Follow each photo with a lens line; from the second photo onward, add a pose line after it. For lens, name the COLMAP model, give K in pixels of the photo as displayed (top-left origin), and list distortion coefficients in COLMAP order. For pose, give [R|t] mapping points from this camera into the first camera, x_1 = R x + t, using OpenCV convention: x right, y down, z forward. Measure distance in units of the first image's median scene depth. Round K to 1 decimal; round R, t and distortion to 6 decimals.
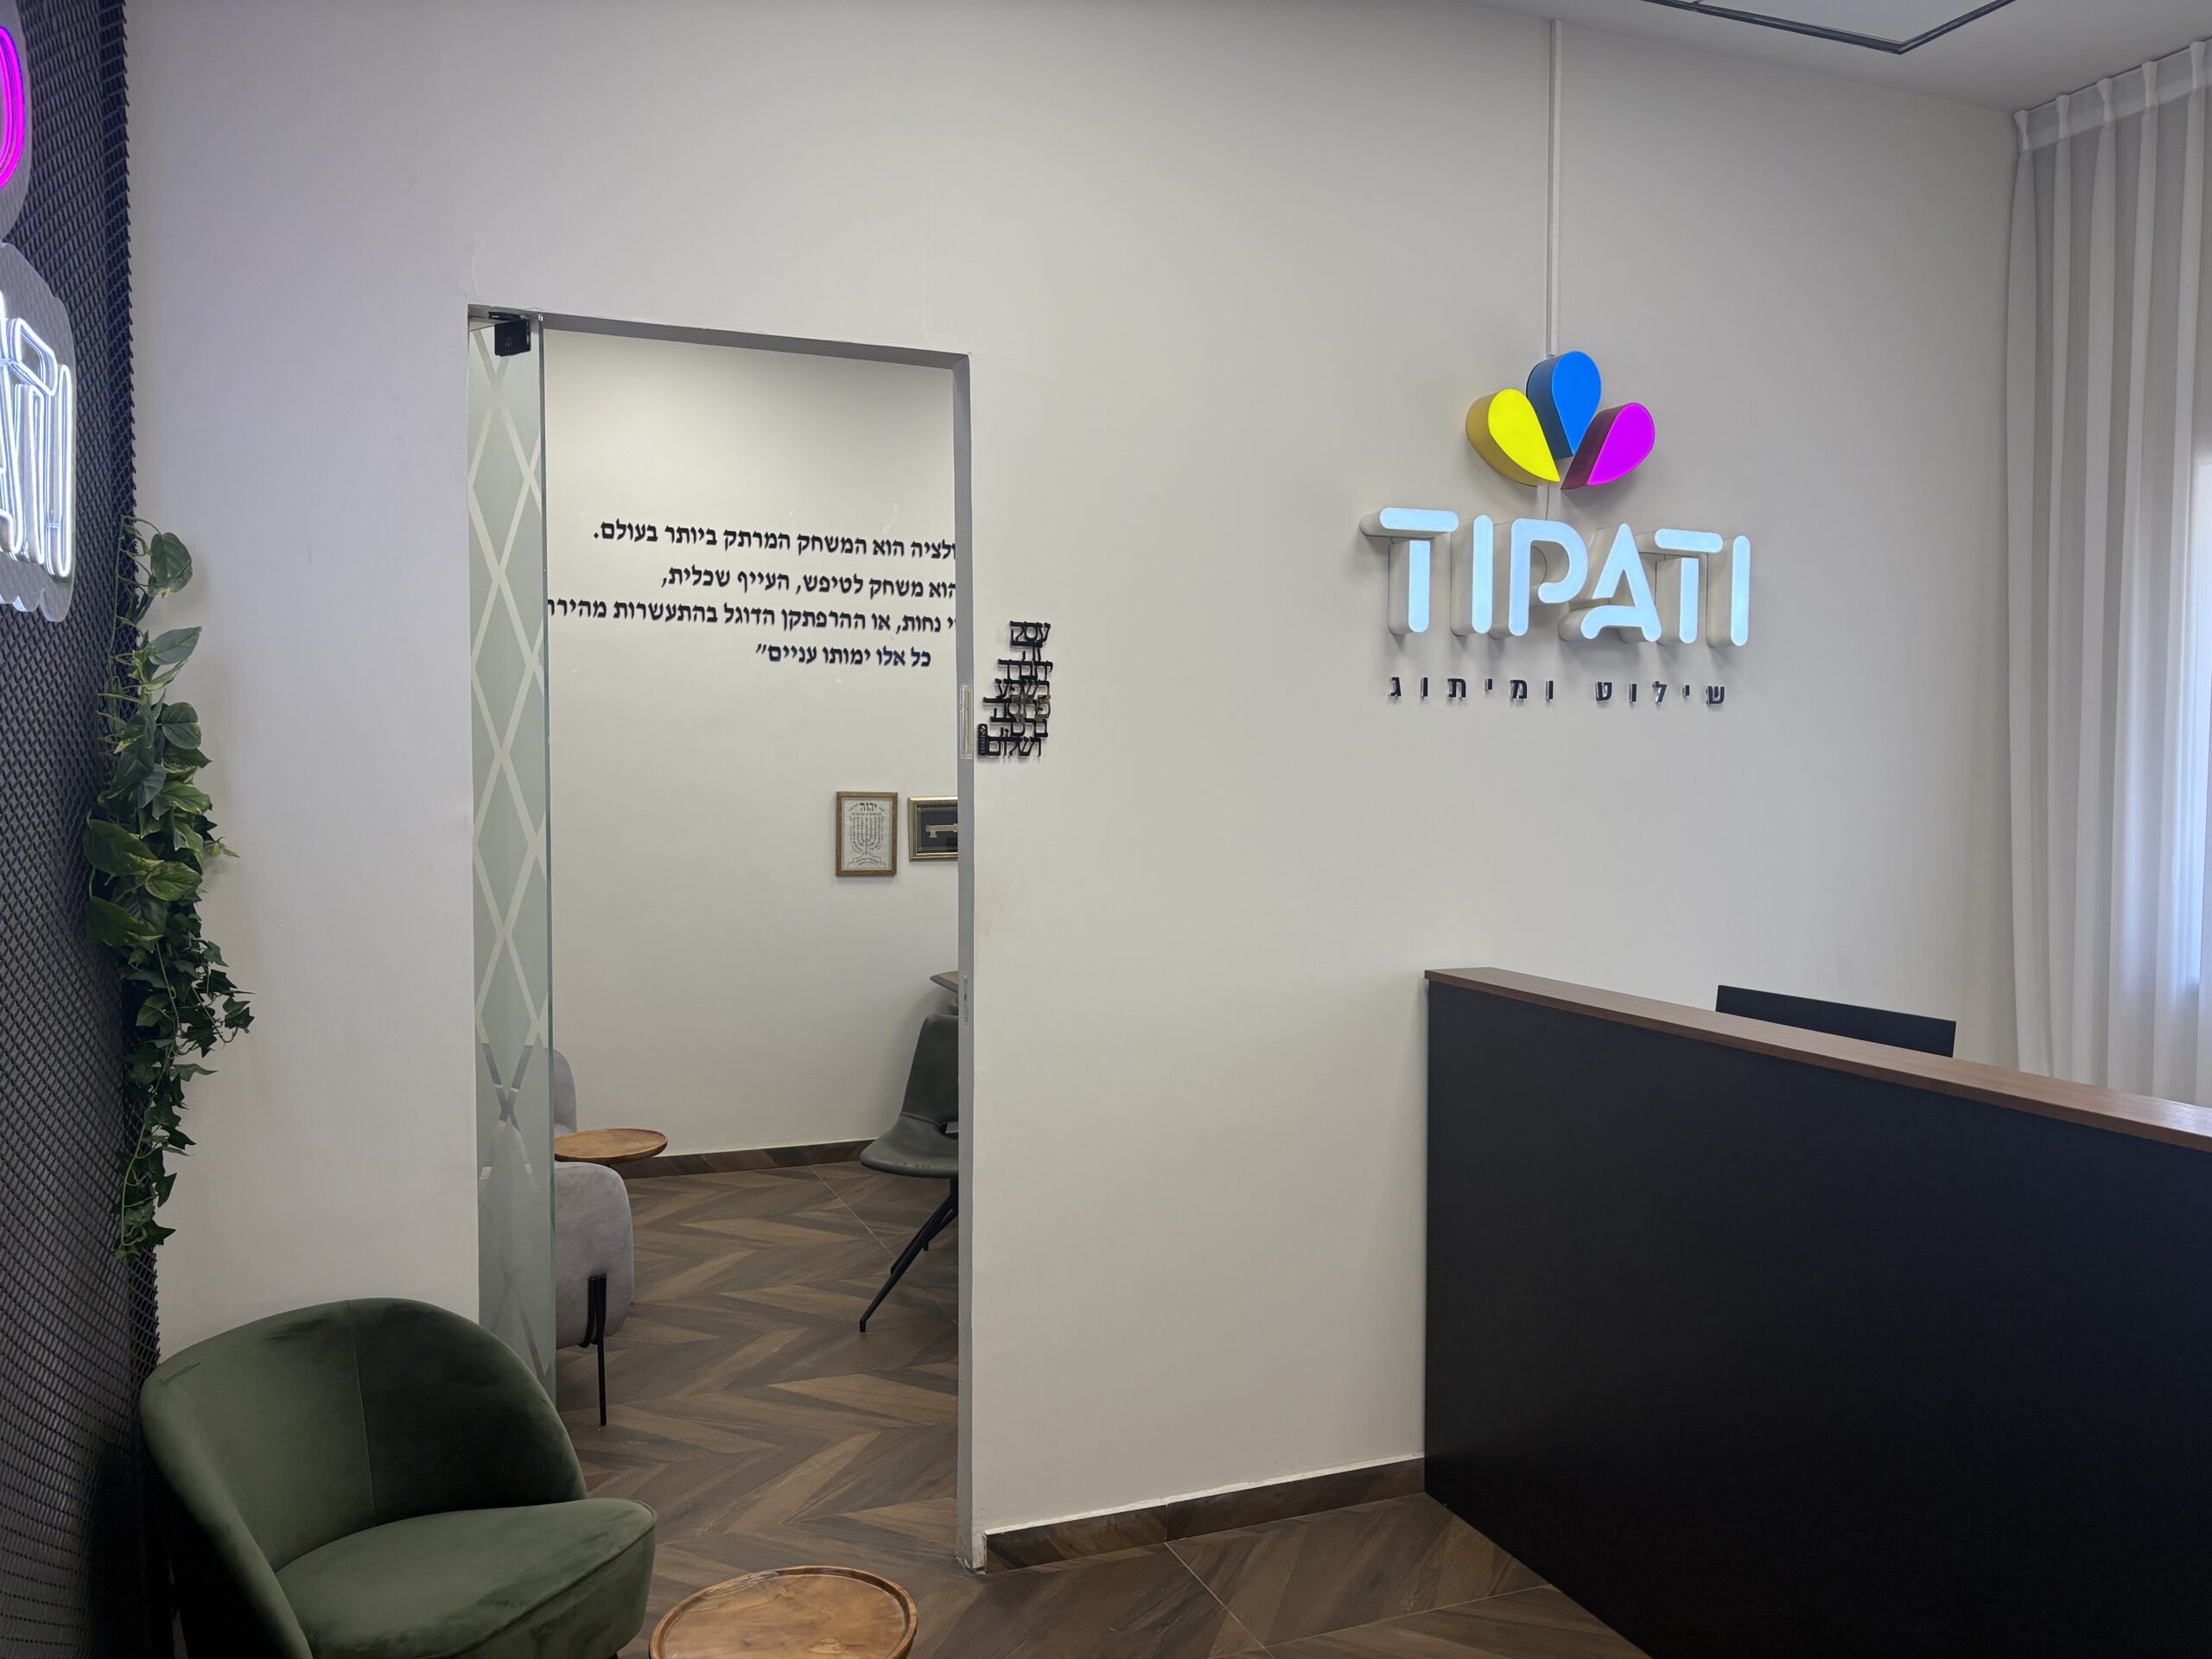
lens RADIAL K [[1654.3, 0, 1110.2], [0, 1654.3, 827.6], [0, 0, 1]] dist [0.032983, -0.038304]
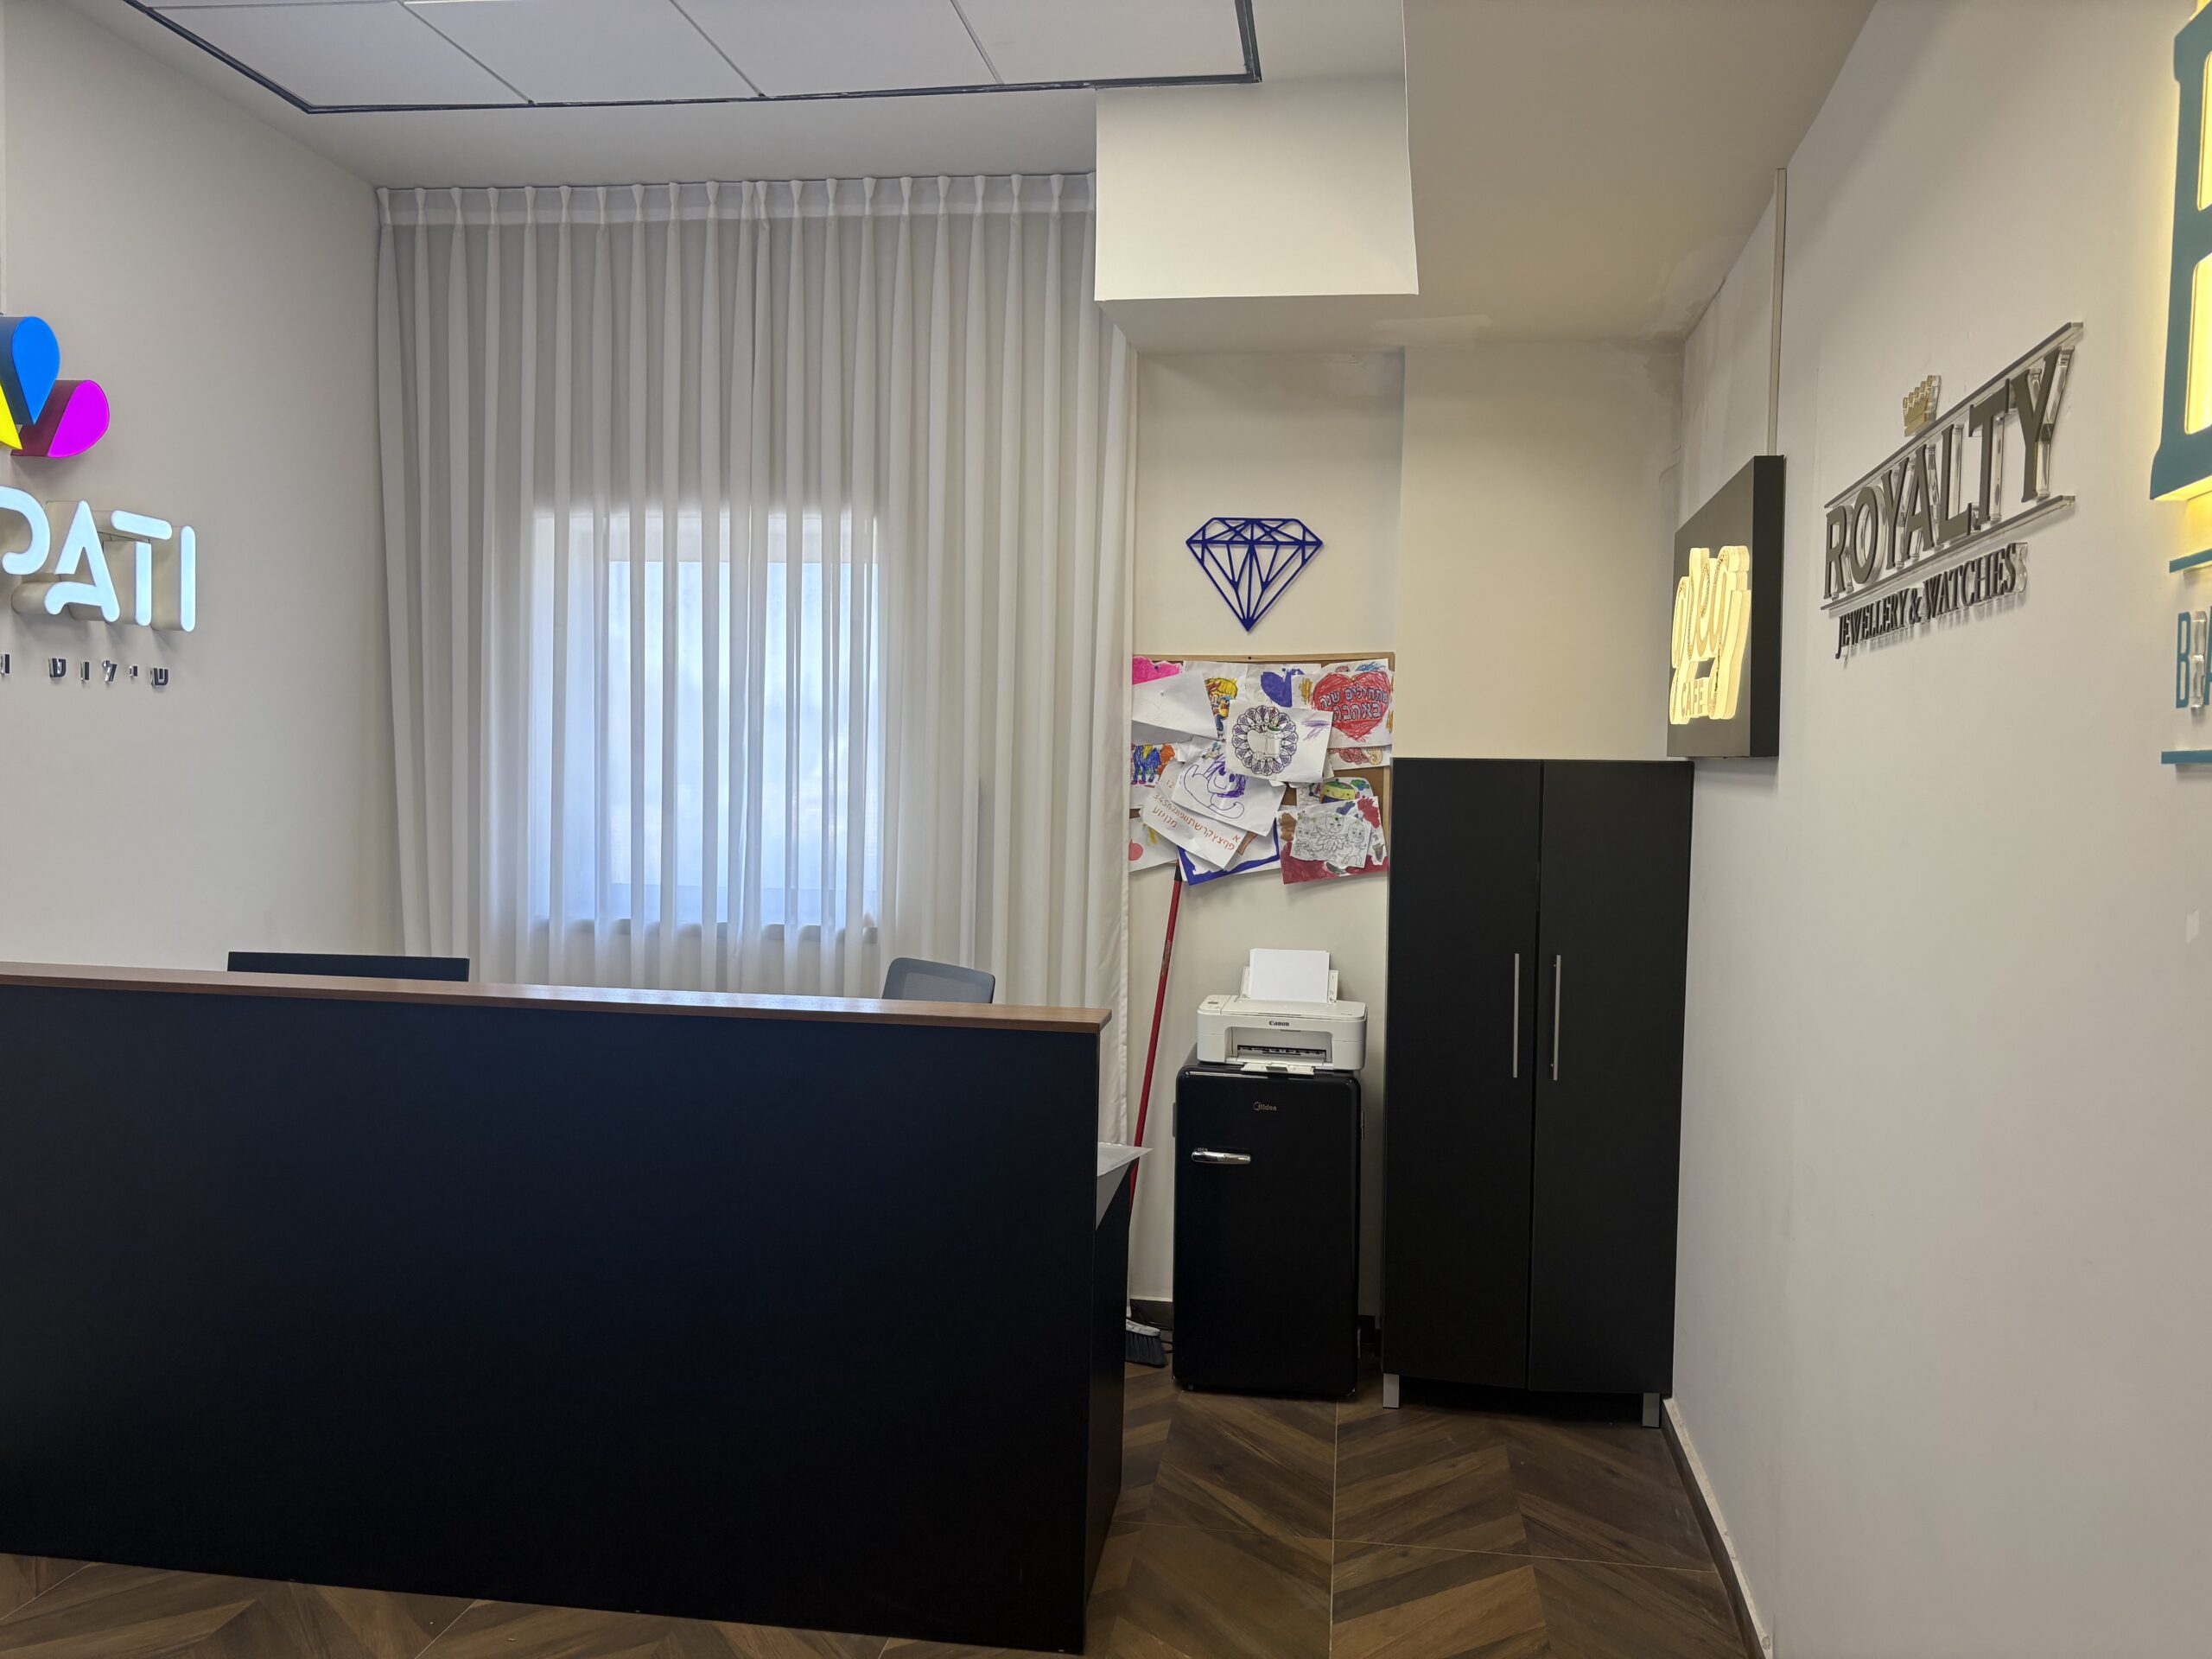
lens RADIAL K [[1654.3, 0, 1112.7], [0, 1654.3, 823.2], [0, 0, 1]] dist [0.032983, -0.038304]
pose [[0.503892, -0.026941, 0.863346, -0.240885], [0.017584, 0.999626, 0.020931, -0.000231], [-0.863588, 0.004634, 0.504177, -0.032286]]
